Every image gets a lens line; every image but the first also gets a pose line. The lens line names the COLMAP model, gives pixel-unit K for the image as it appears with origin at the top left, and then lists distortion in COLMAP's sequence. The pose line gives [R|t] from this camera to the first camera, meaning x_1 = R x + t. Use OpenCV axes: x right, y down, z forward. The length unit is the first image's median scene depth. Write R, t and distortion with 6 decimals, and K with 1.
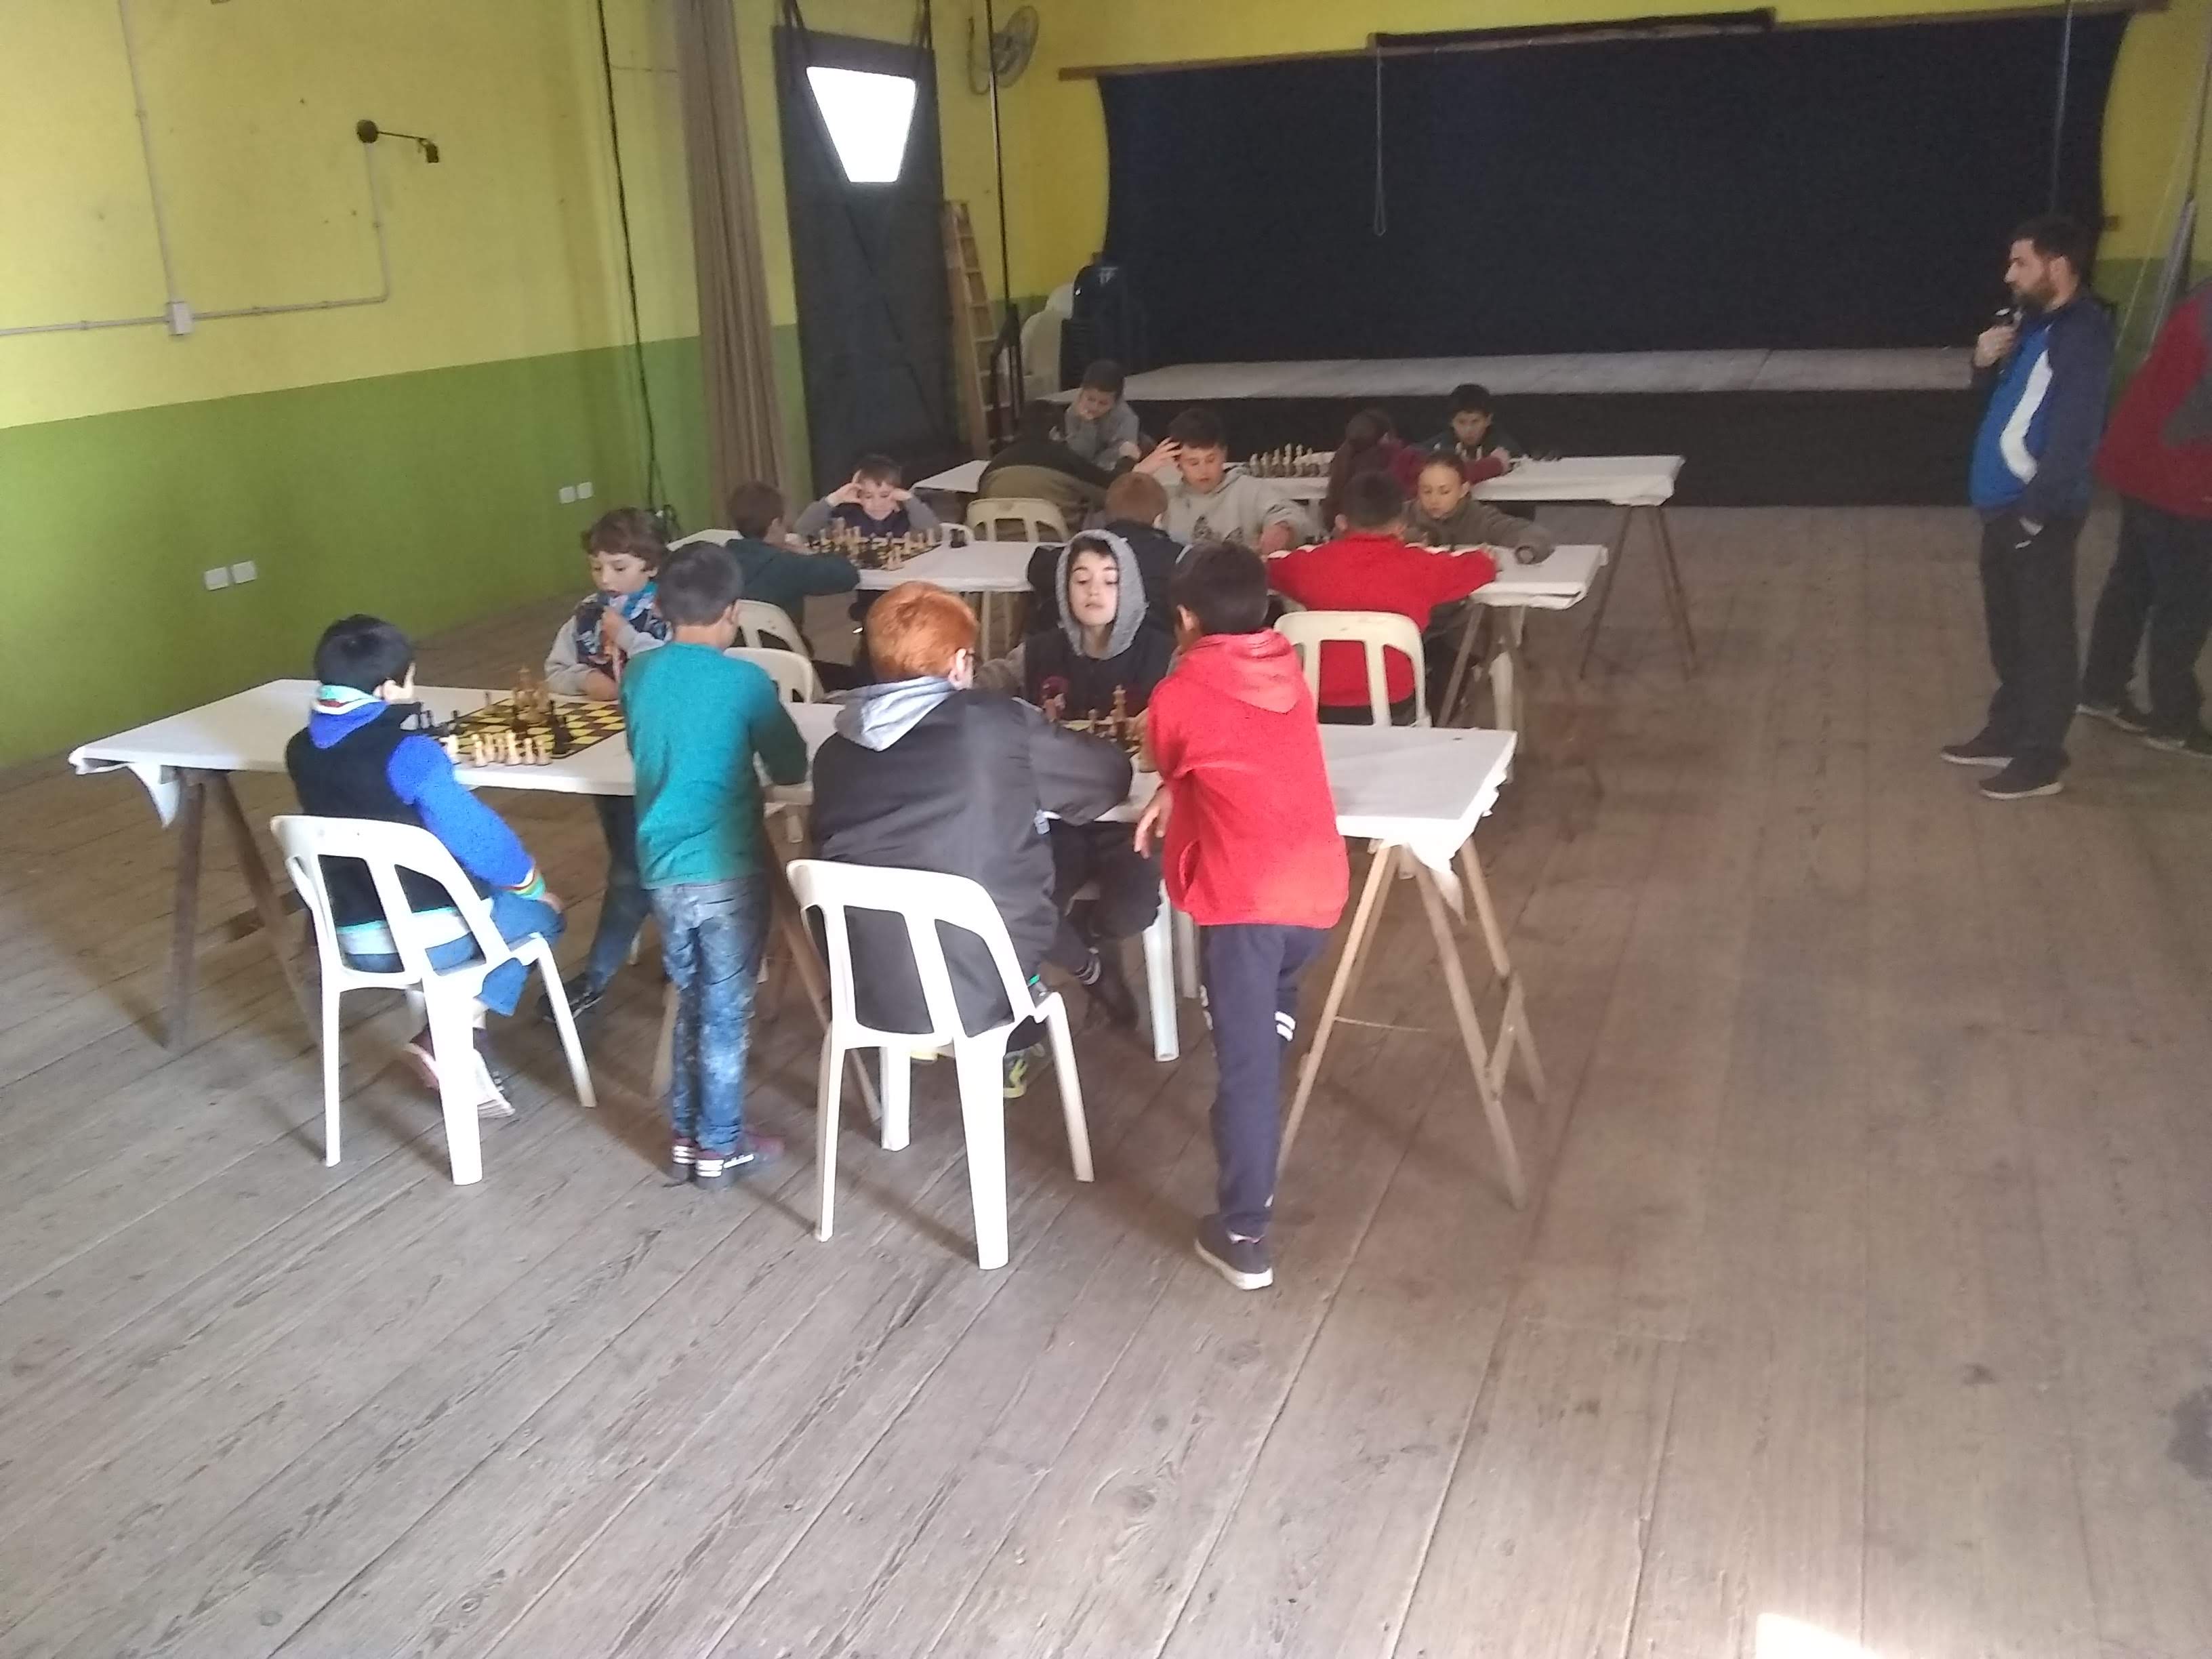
lens RADIAL K [[1953.3, 0, 1104.9], [0, 1953.3, 808.3], [0, 0, 1]] dist [-0.001303, -0.078784]
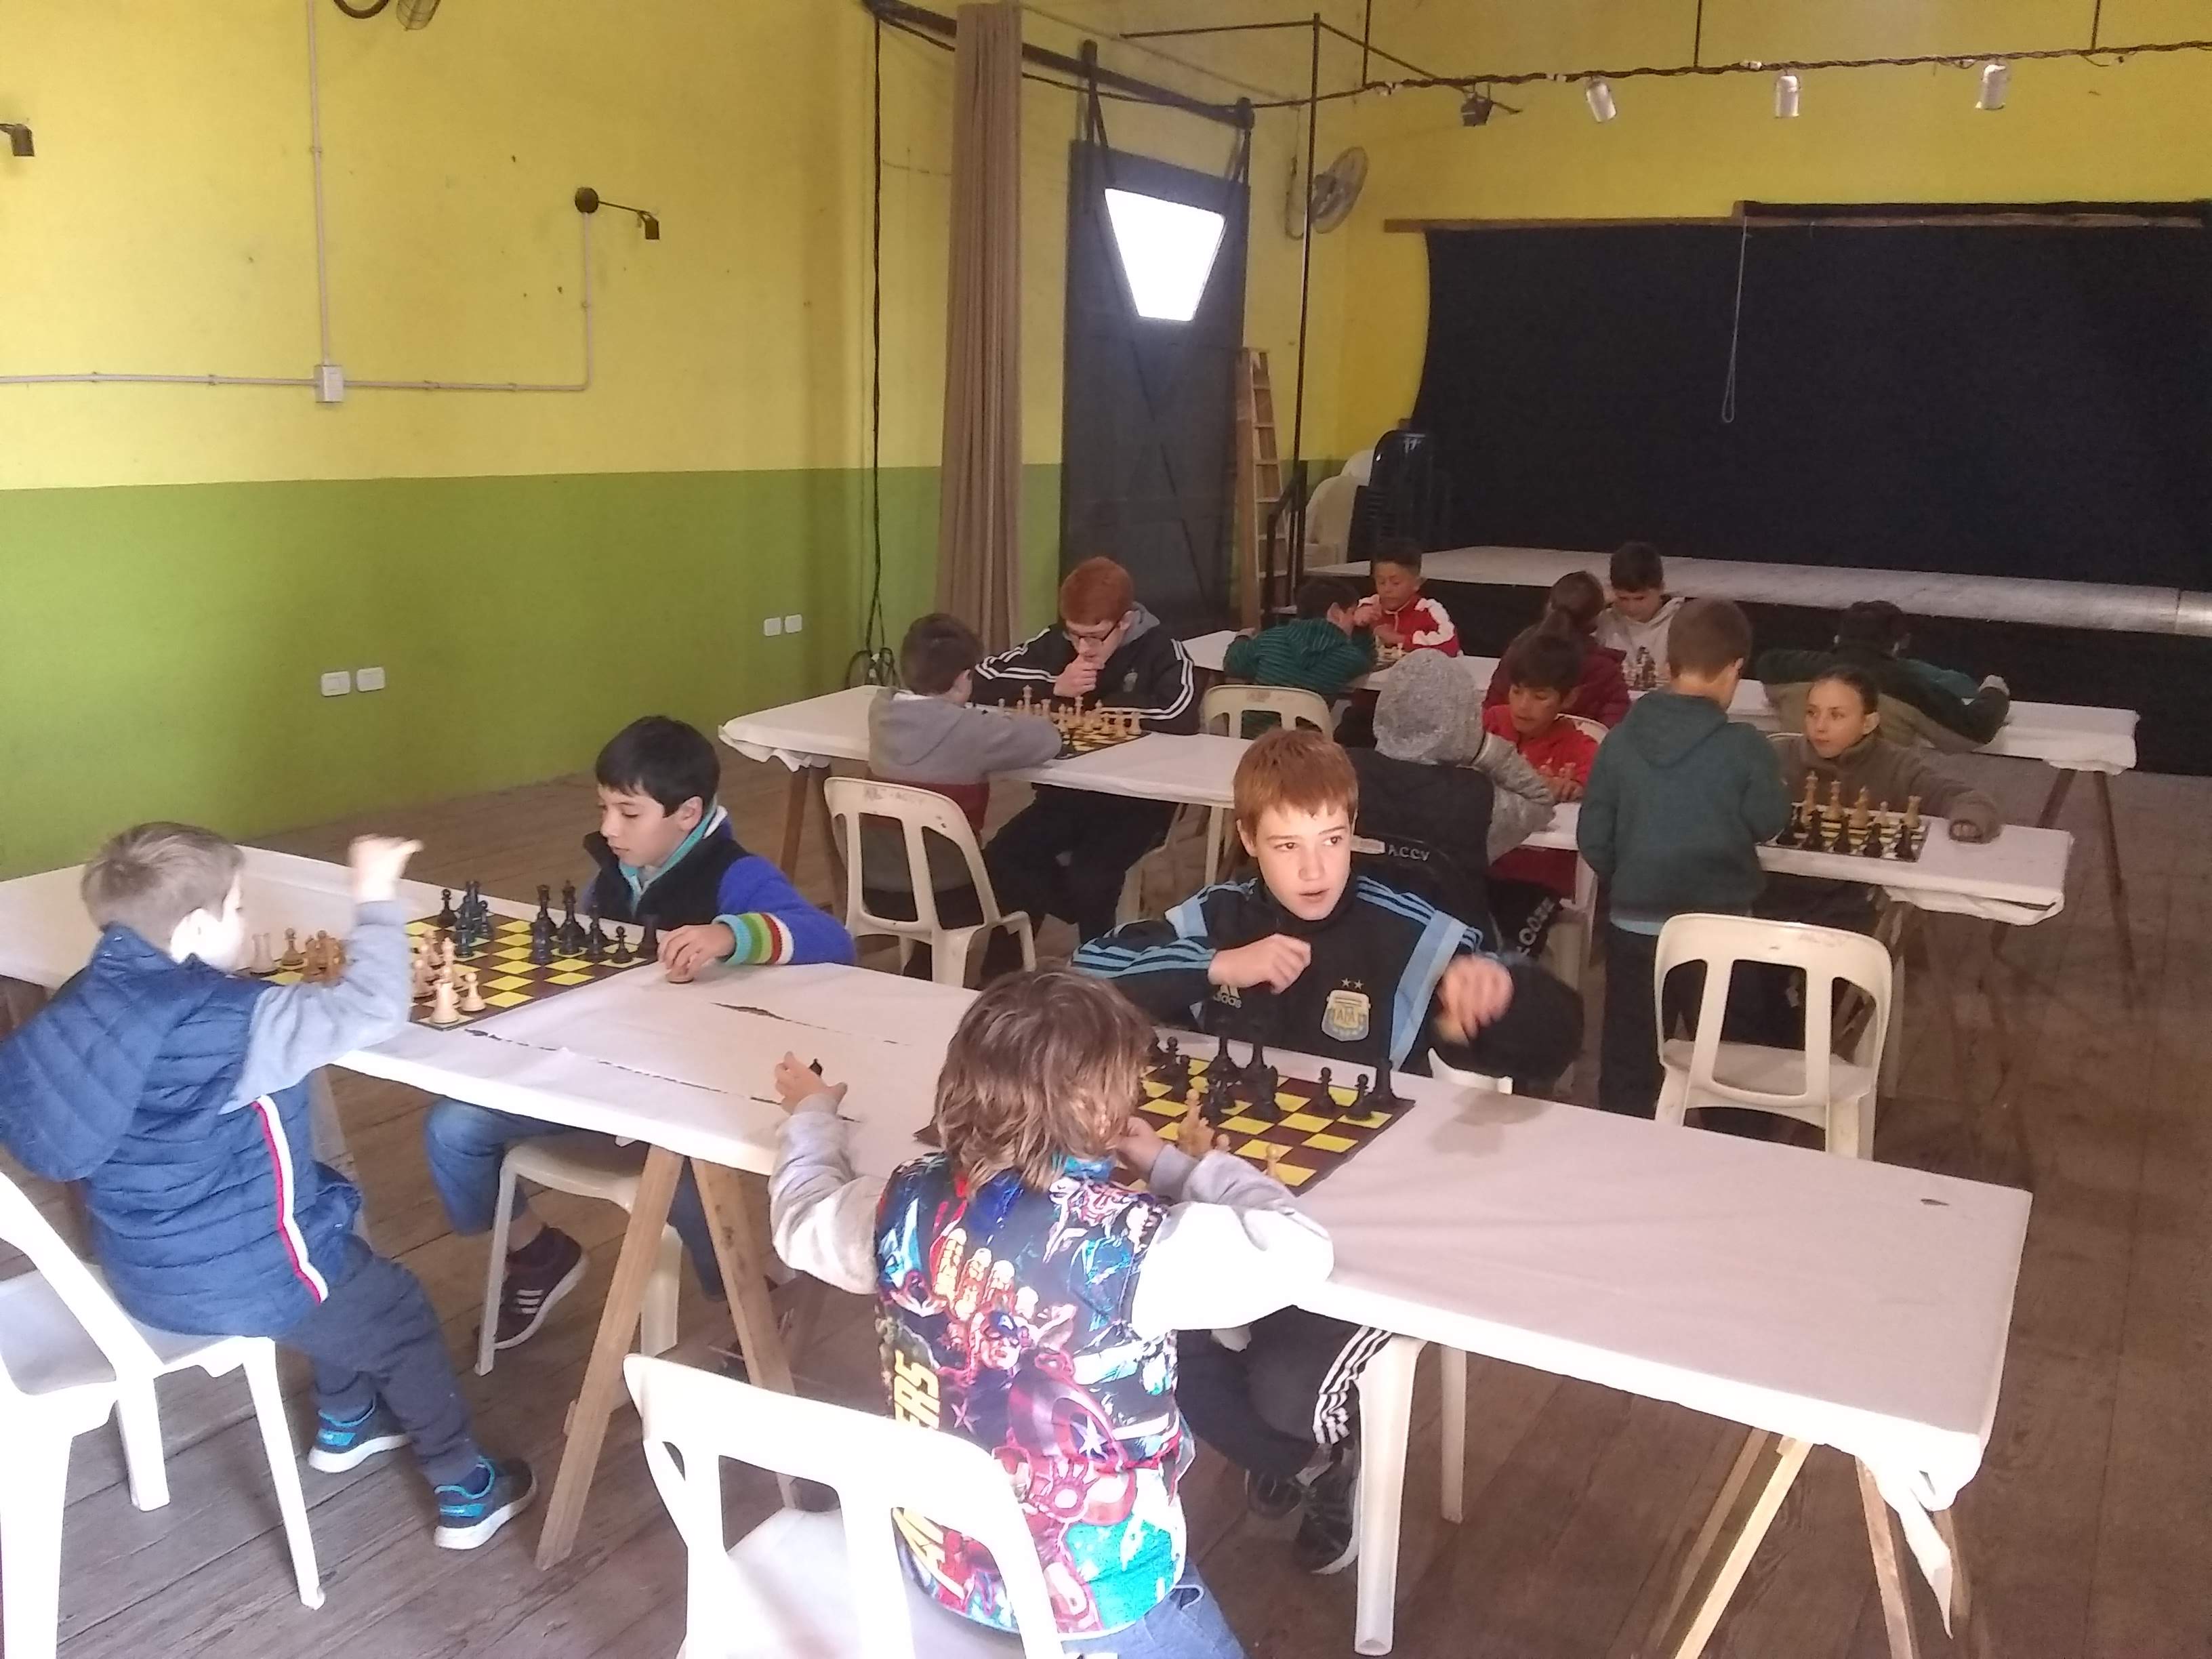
lens RADIAL K [[1953.3, 0, 1089.8], [0, 1953.3, 844.1], [0, 0, 1]] dist [-0.001303, -0.078784]
pose [[0.983883, 0.107495, -0.142896, 0.015950], [-0.116836, 0.991418, -0.058649, -0.099076], [0.135365, 0.074399, 0.987999, 0.540909]]
